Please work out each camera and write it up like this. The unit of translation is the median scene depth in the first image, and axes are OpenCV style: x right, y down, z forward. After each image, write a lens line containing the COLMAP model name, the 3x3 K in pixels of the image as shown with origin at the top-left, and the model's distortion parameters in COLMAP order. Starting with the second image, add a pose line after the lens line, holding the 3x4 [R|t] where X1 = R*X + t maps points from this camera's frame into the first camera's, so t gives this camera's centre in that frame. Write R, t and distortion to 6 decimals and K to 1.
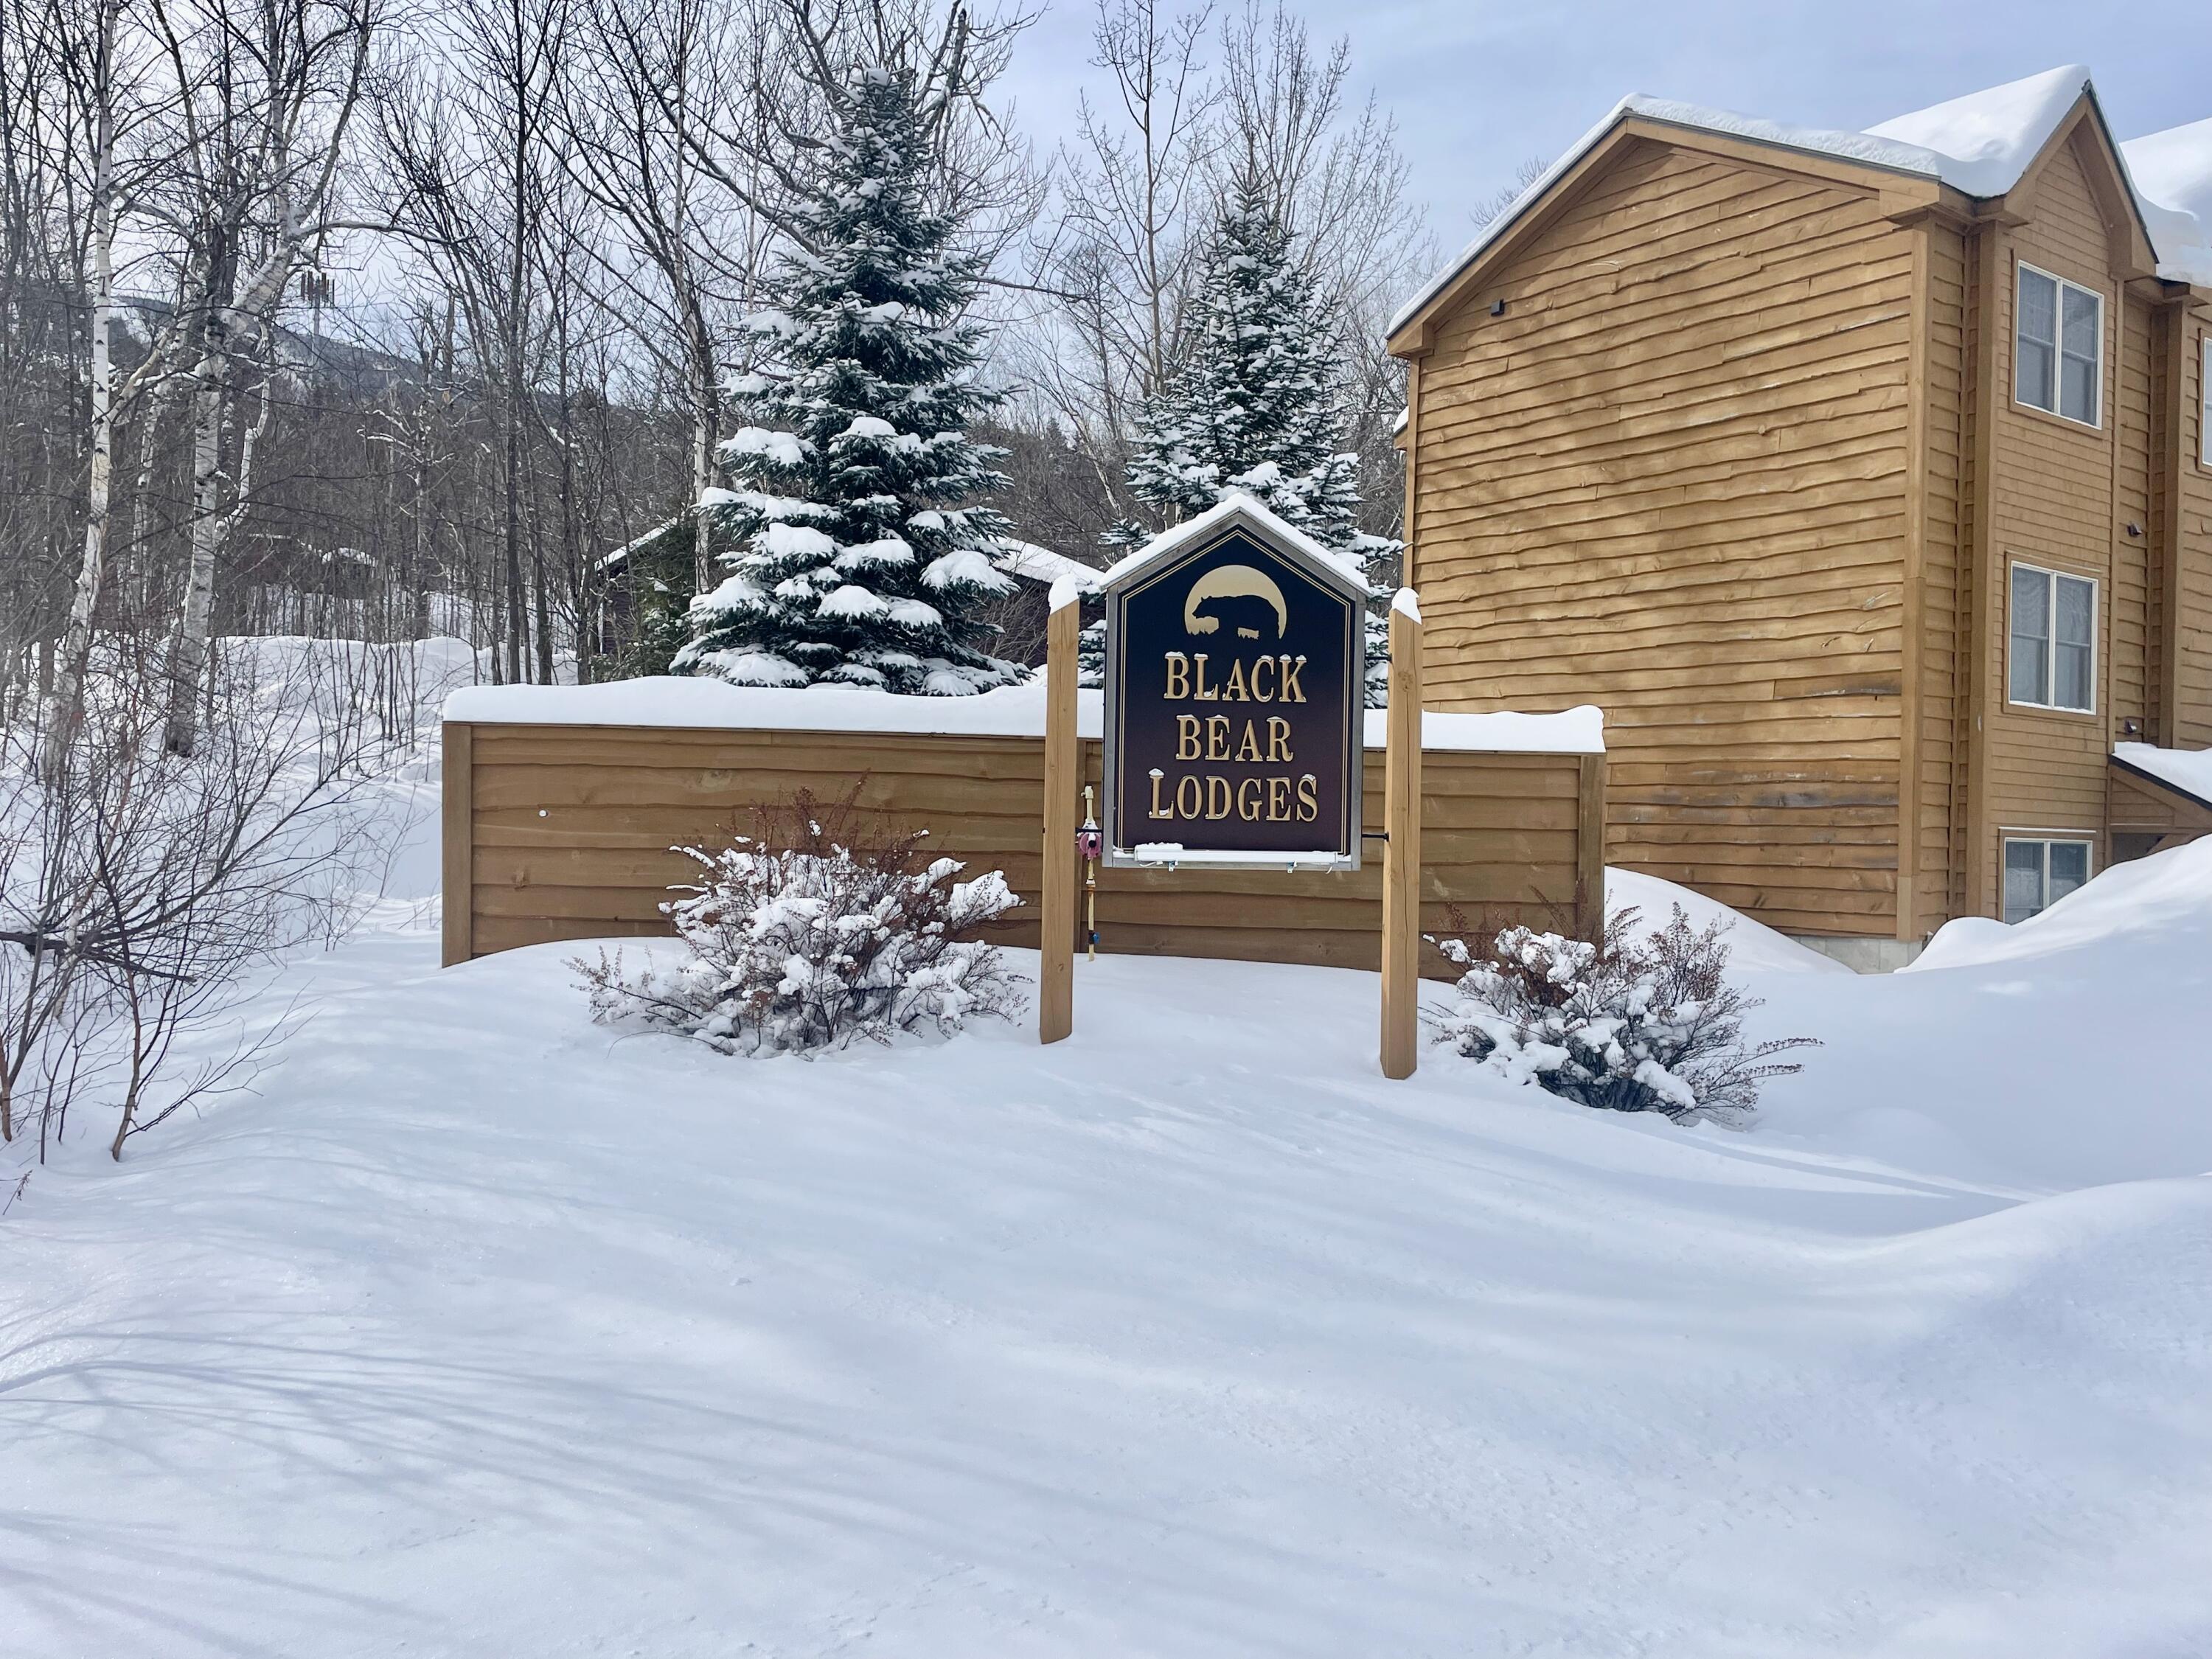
lens RADIAL K [[1779.3, 0, 1106.0], [0, 1779.3, 829.5], [0, 0, 1]] dist [0.207857, 0.000257]
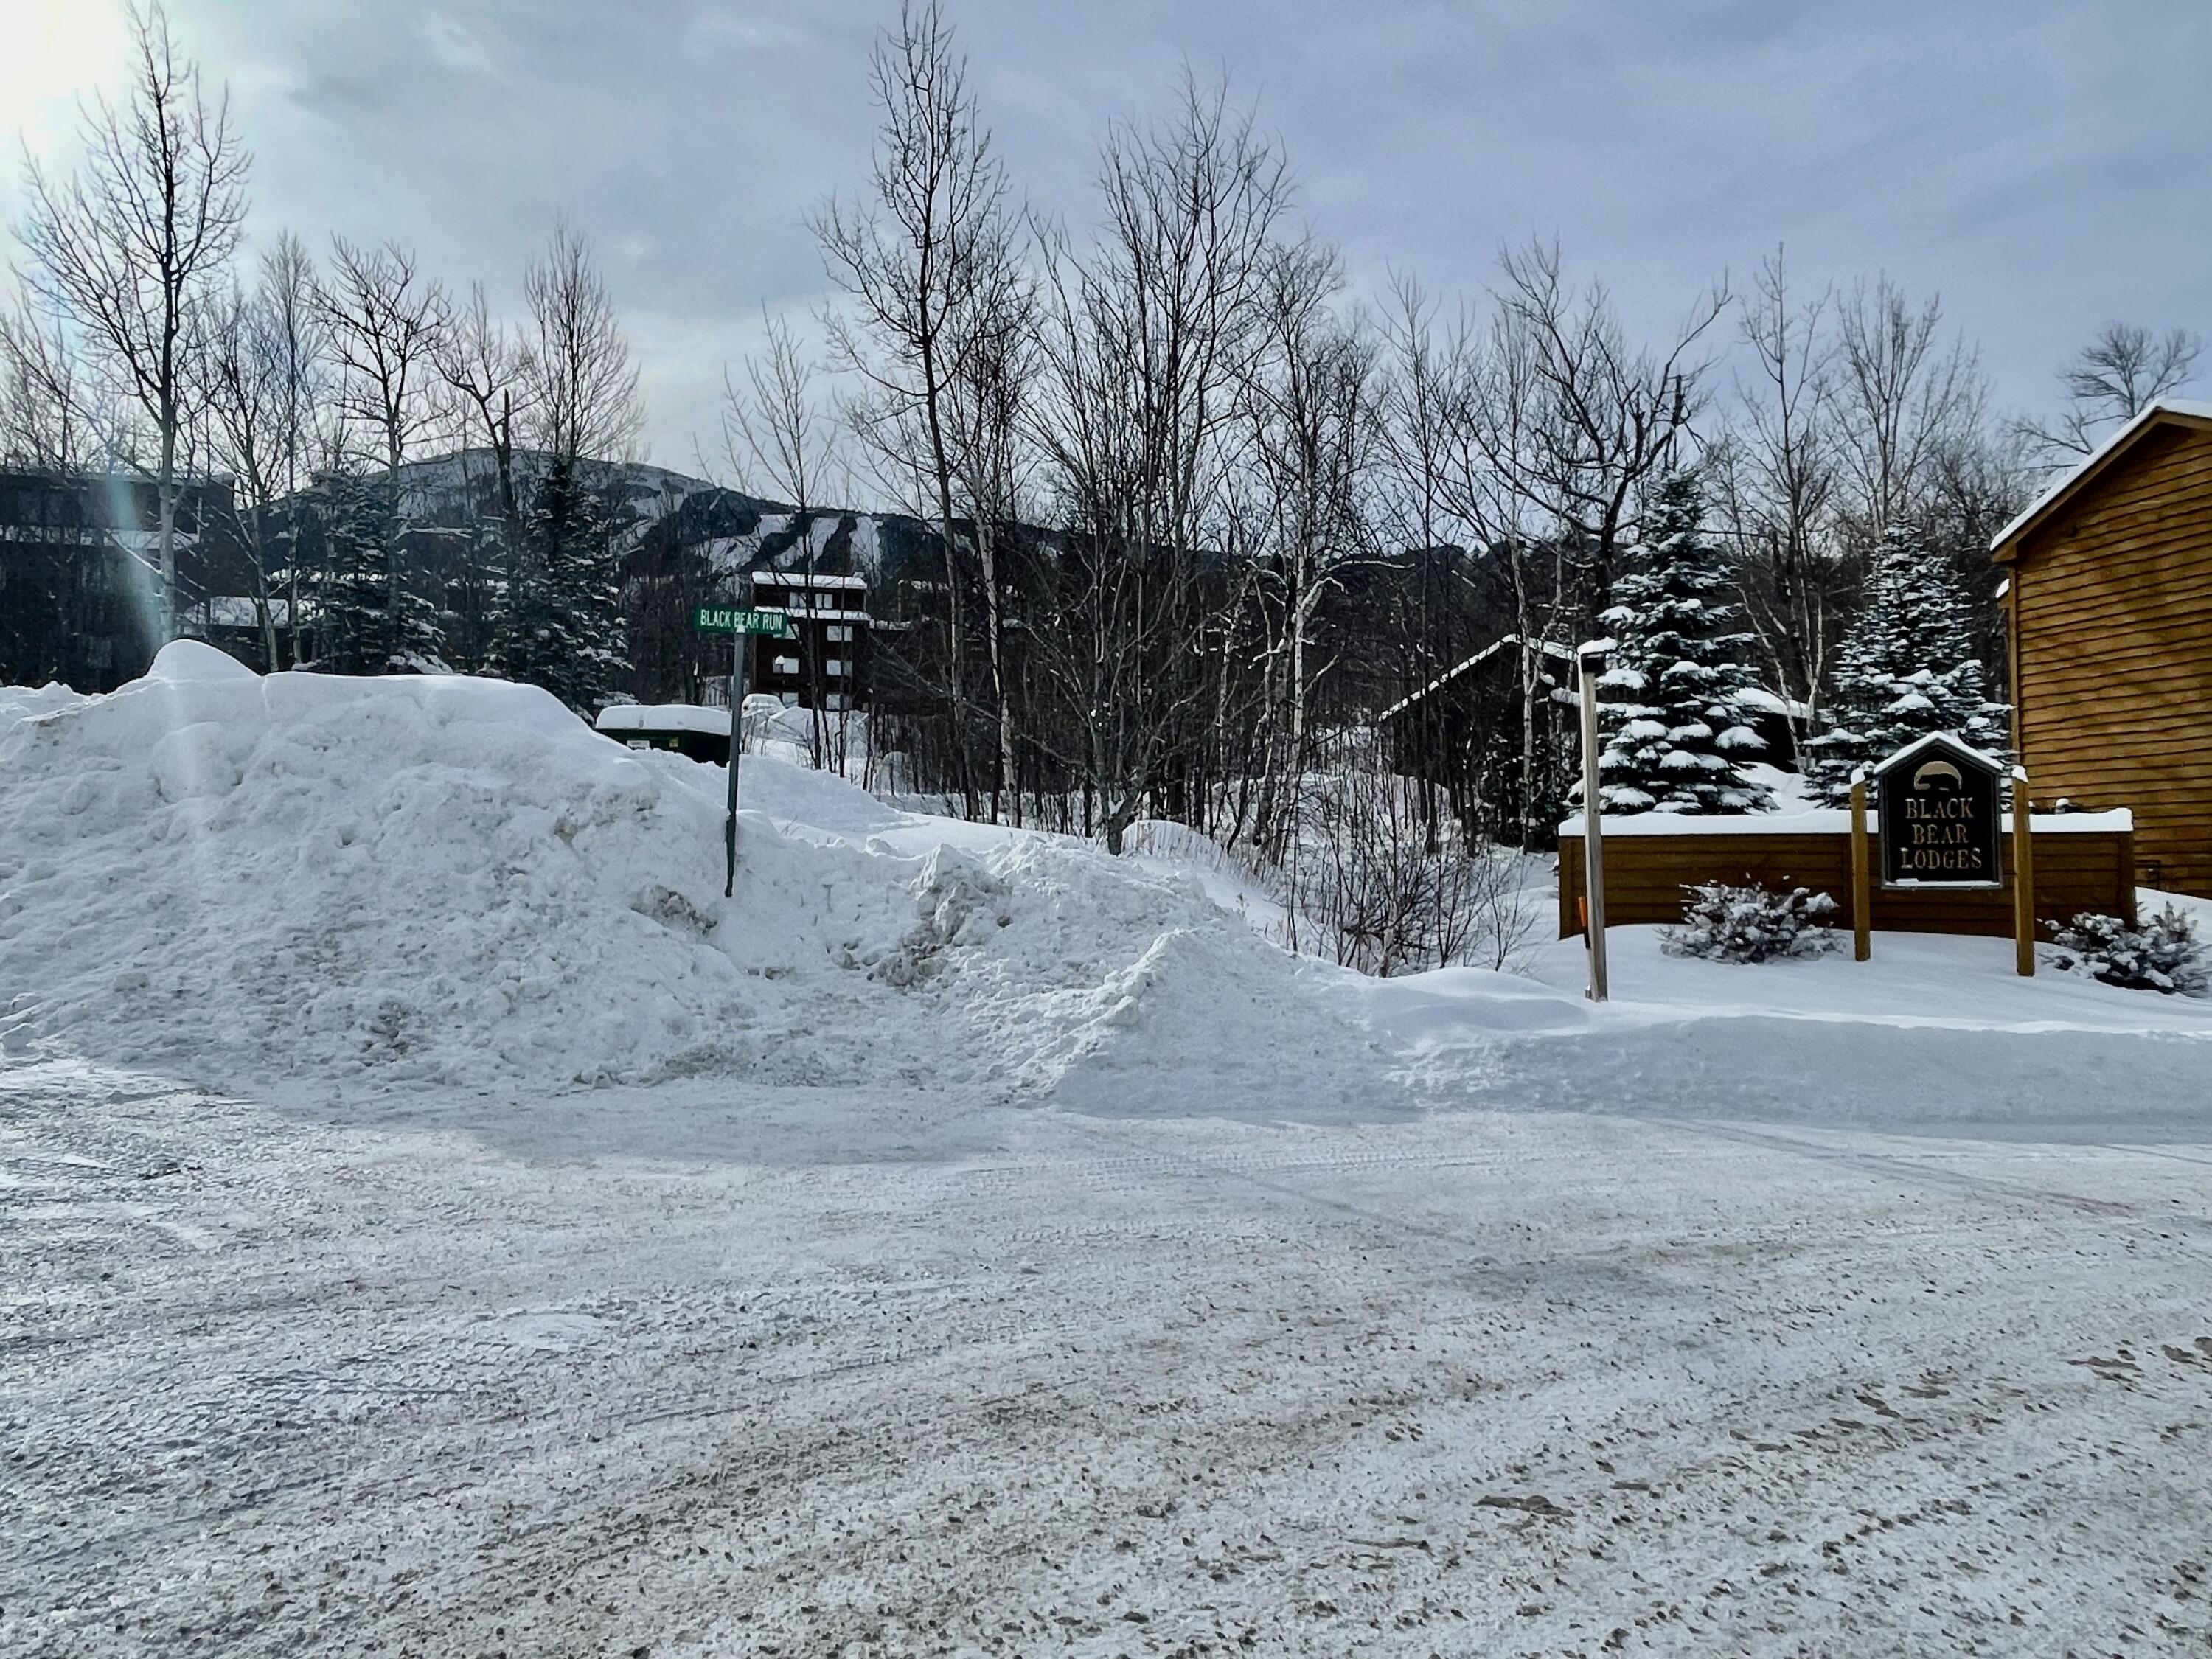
lens RADIAL K [[1629.0, 0, 1106.0], [0, 1629.0, 829.5], [0, 0, 1]] dist [0.042002, 0.001288]
pose [[0.942973, -0.035937, -0.330925, -0.140481], [0.023358, 0.998848, -0.041909, 0.005238], [0.332050, 0.031789, 0.942726, -0.809529]]
